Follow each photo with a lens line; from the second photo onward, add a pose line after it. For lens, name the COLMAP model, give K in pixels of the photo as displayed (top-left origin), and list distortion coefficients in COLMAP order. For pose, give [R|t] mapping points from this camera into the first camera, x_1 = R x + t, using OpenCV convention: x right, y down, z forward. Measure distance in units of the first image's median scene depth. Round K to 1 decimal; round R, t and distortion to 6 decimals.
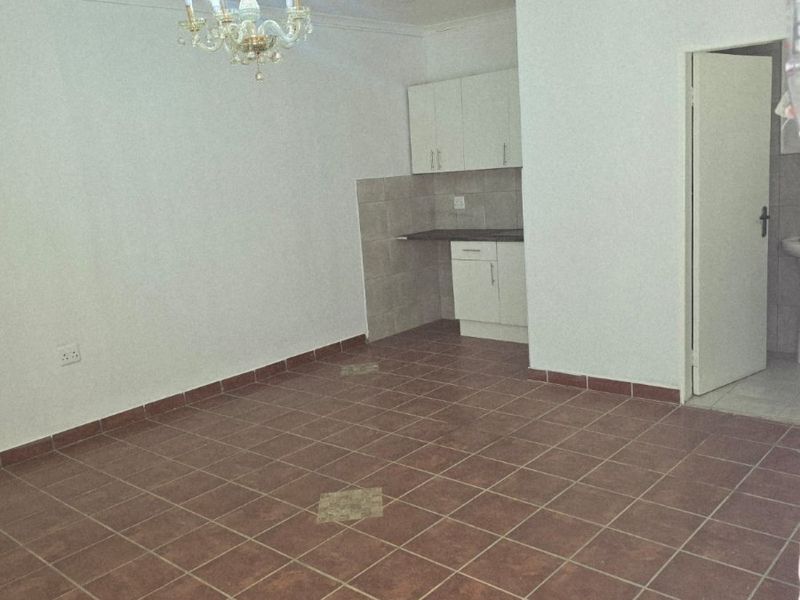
lens RADIAL K [[712.7, 0, 403.2], [0, 712.7, 300.7], [0, 0, 1]] dist [0.083858, -0.062009]
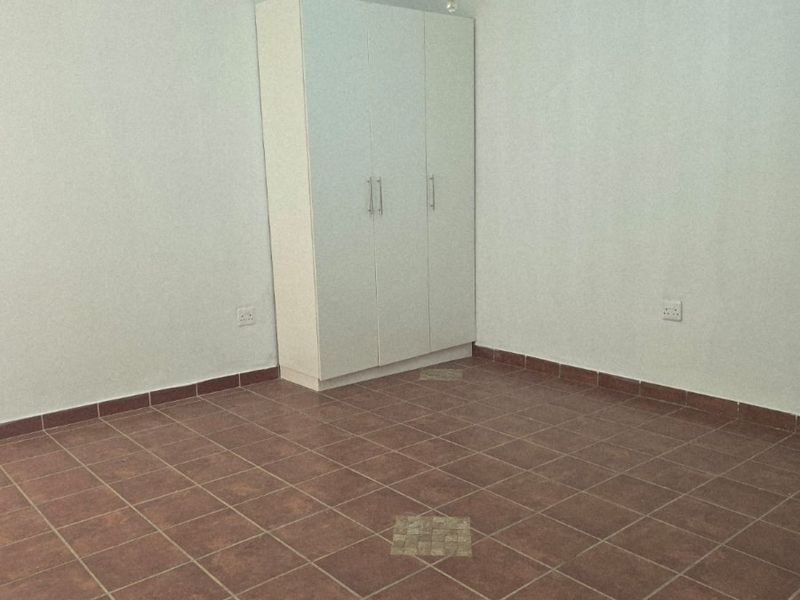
lens RADIAL K [[712.7, 0, 403.8], [0, 712.7, 298.6], [0, 0, 1]] dist [0.083858, -0.062009]
pose [[-0.132983, 0.244833, -0.960402, 0.626884], [-0.149867, 0.952899, 0.263672, -0.175597], [0.979722, 0.178996, -0.090027, 0.962503]]
